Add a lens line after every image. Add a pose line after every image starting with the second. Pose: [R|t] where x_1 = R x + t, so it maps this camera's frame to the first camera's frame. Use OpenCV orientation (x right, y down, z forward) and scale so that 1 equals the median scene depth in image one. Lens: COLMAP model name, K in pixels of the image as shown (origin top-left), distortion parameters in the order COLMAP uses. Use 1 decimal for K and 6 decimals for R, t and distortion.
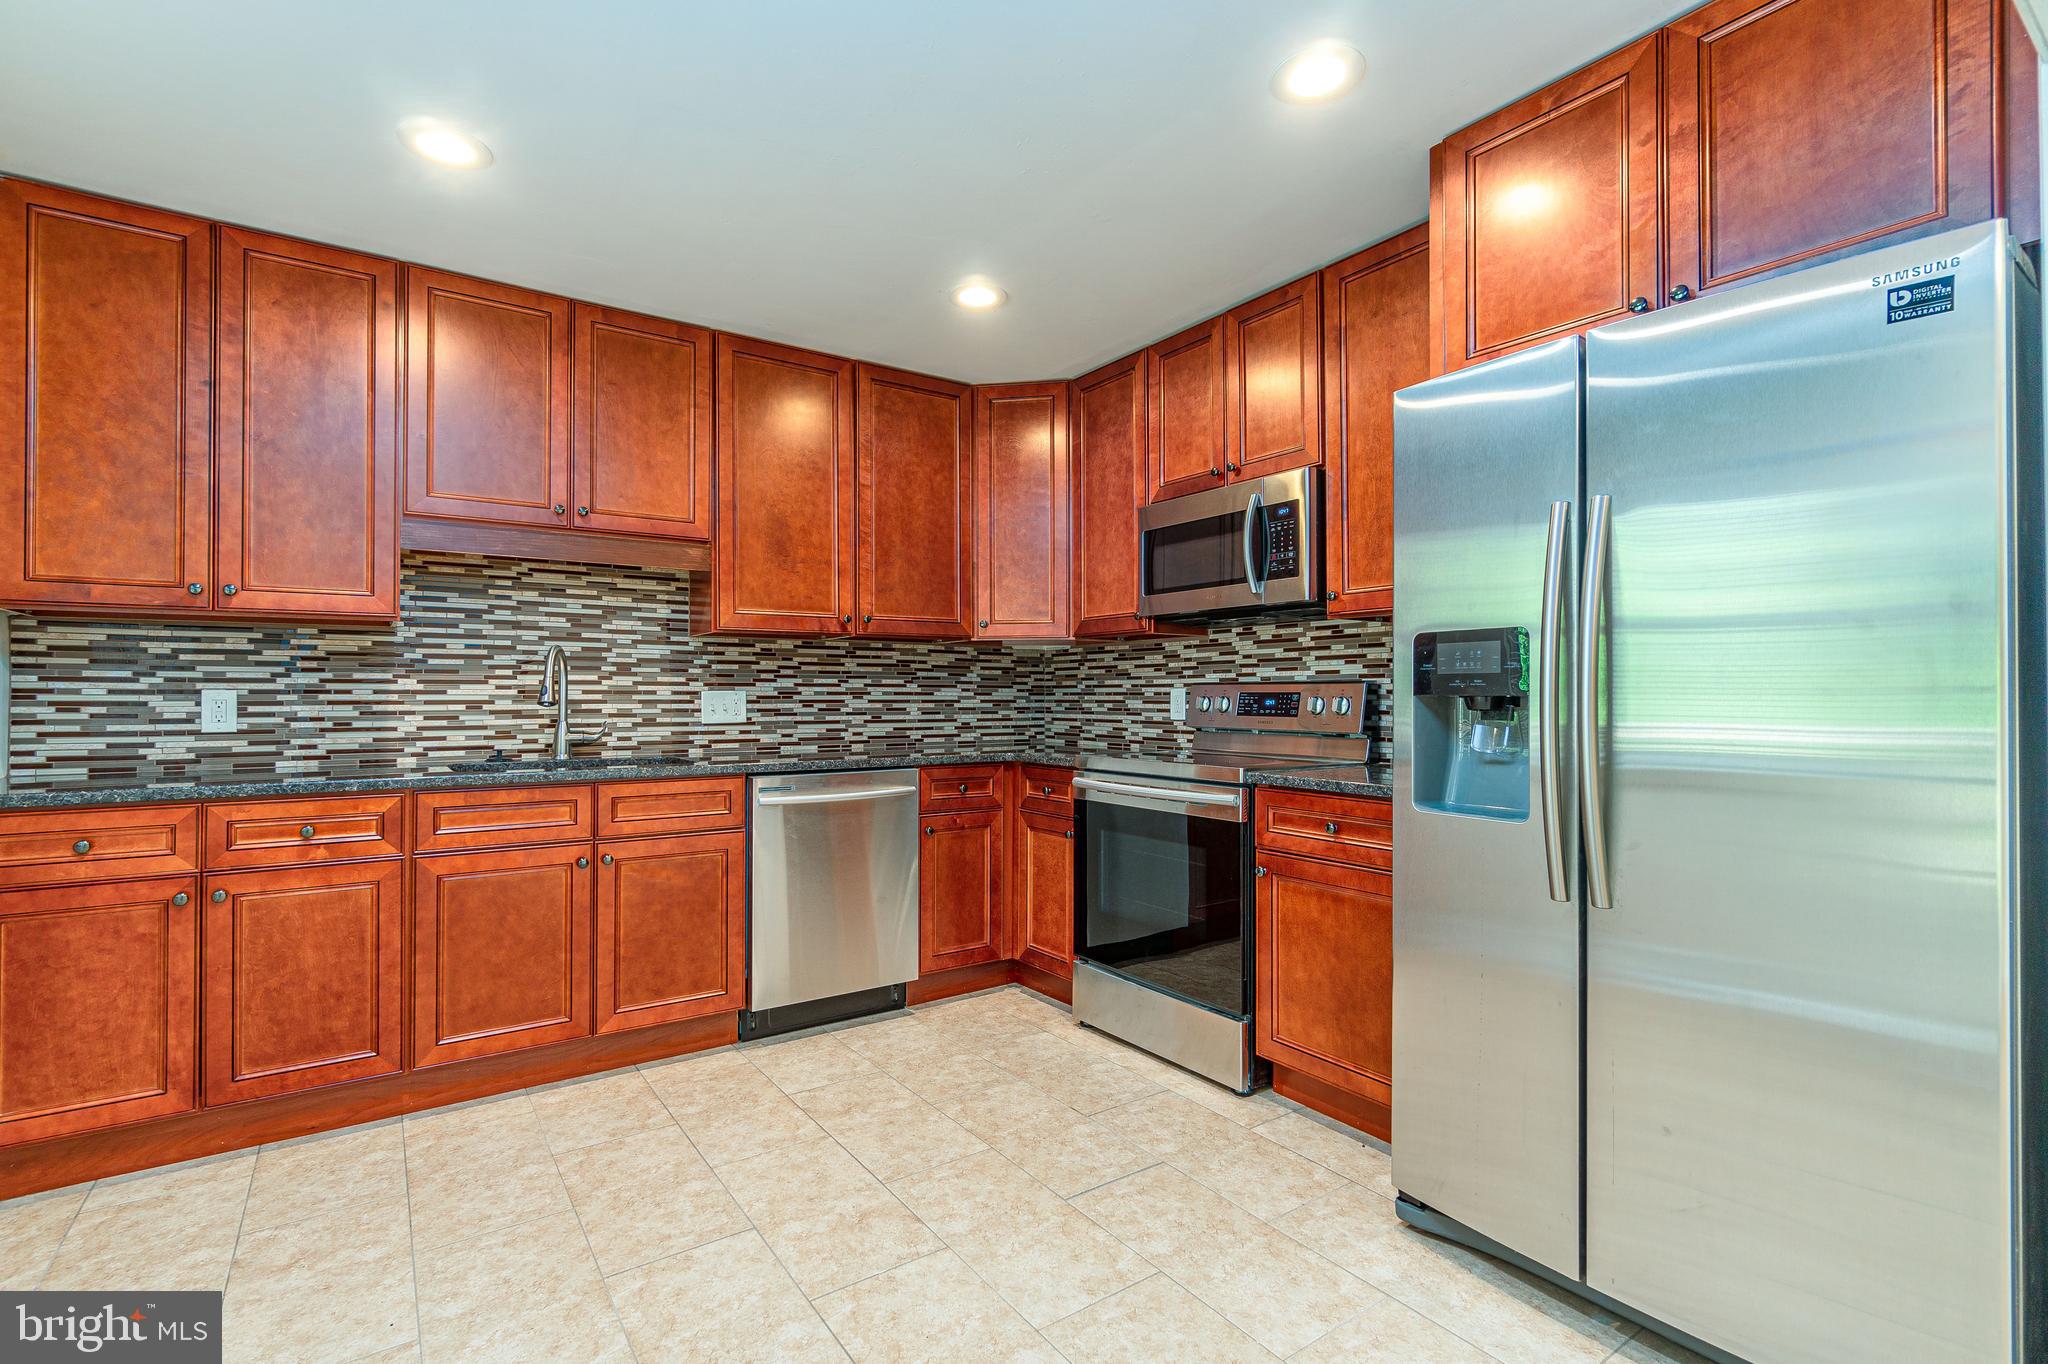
lens RADIAL K [[894.3, 0, 1017.4], [0, 894.3, 696.1], [0, 0, 1]] dist [-0.003275, -0.000076]
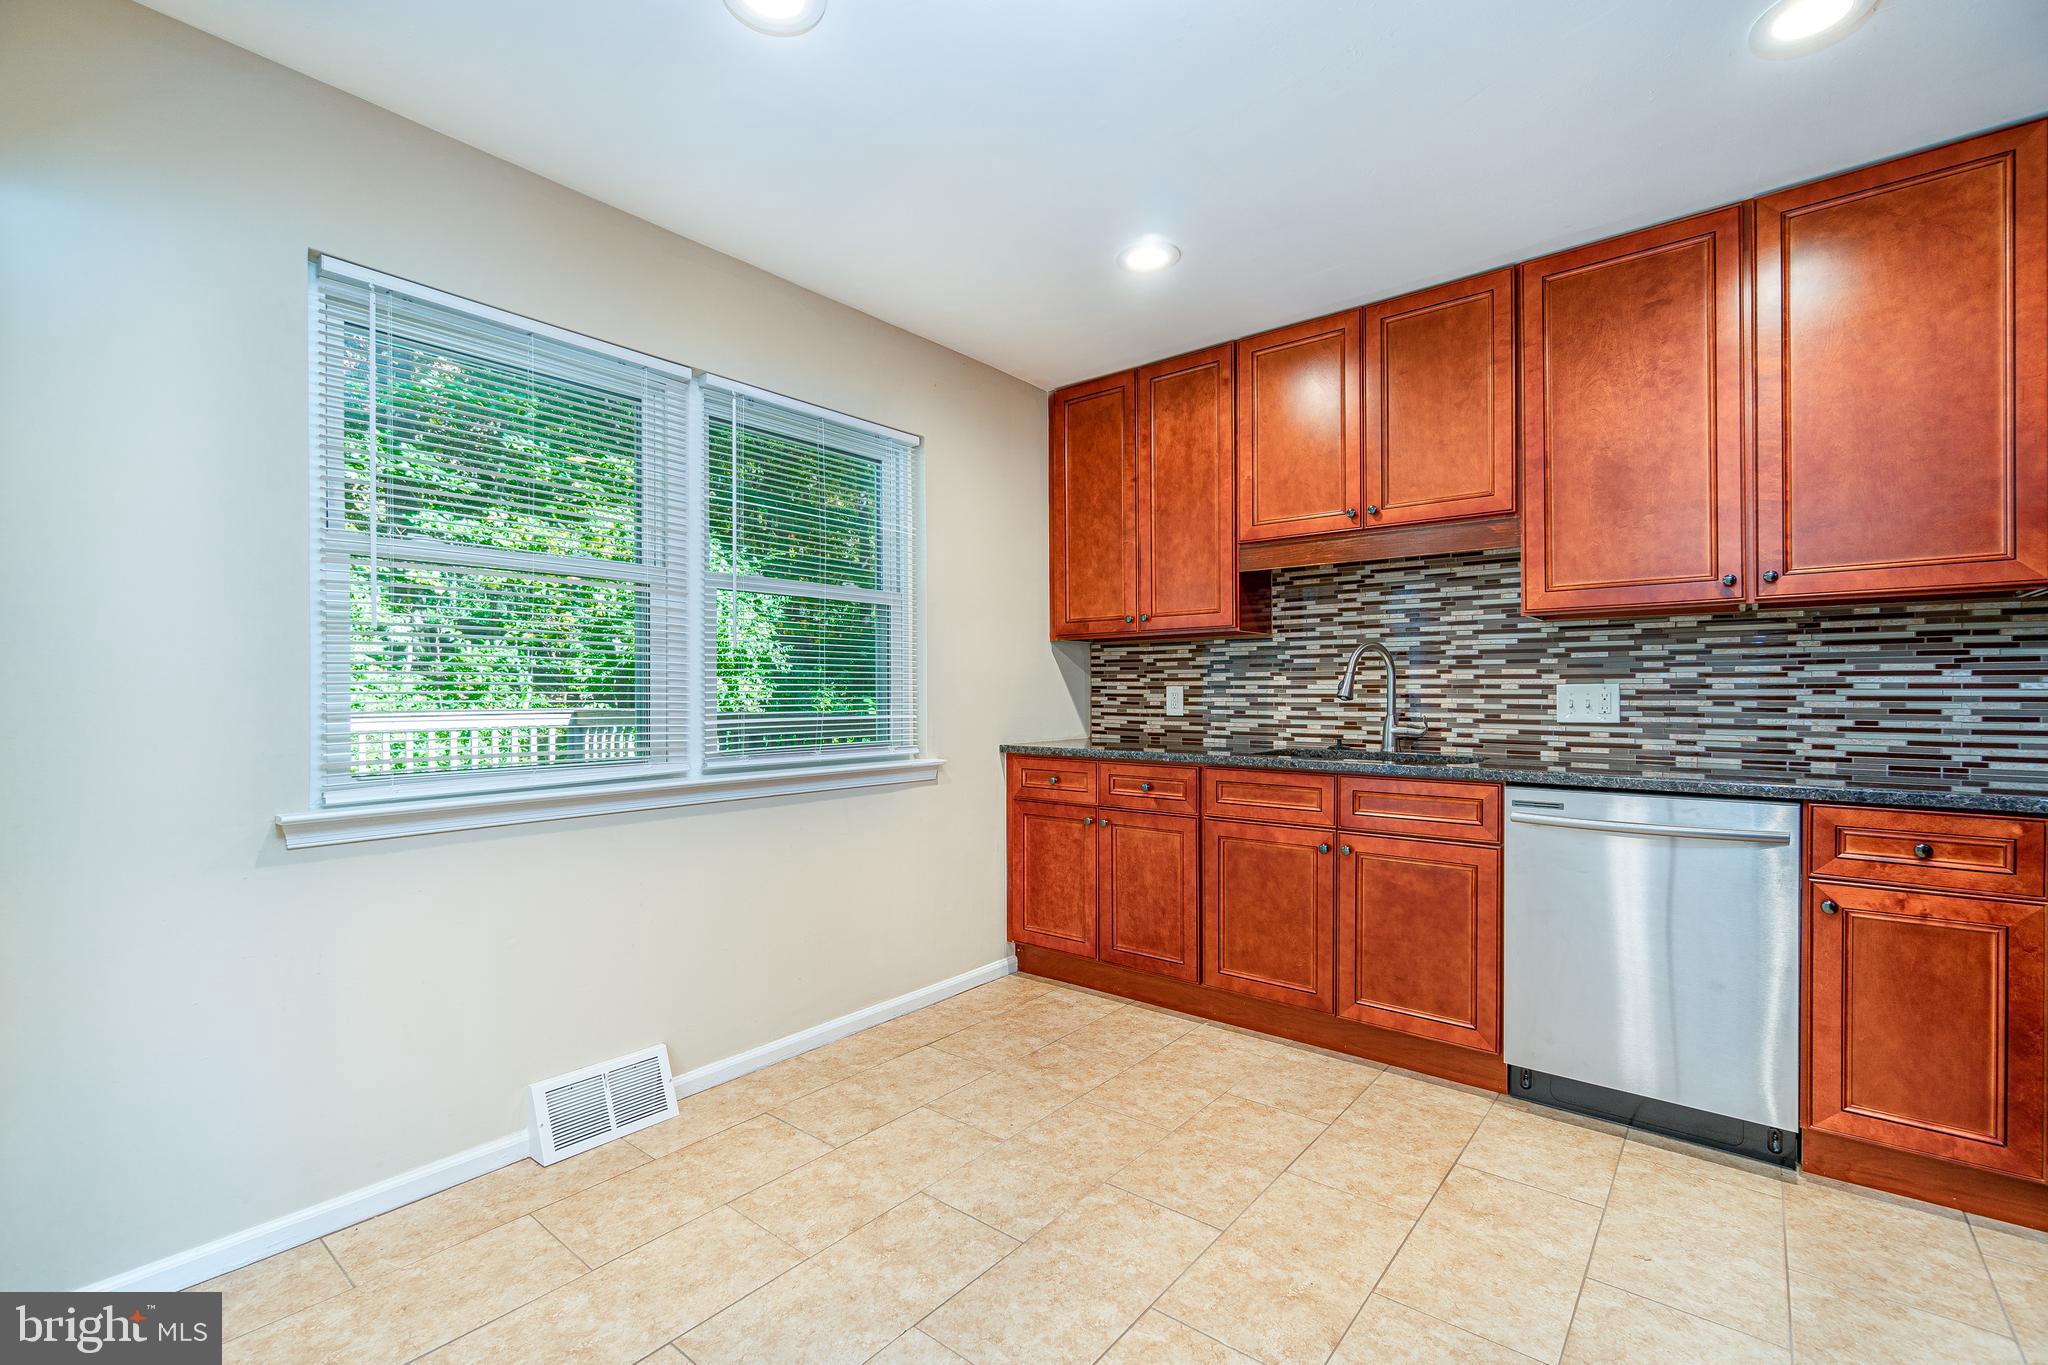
lens RADIAL K [[871.3, 0, 1032.6], [0, 871.3, 703.2], [0, 0, 1]] dist [0.000152, -0.000007]
pose [[0.305904, 0.014805, -0.951947, 0.354504], [0.001469, 0.999871, 0.016022, -0.002187], [0.952061, -0.006300, 0.305843, 0.328892]]
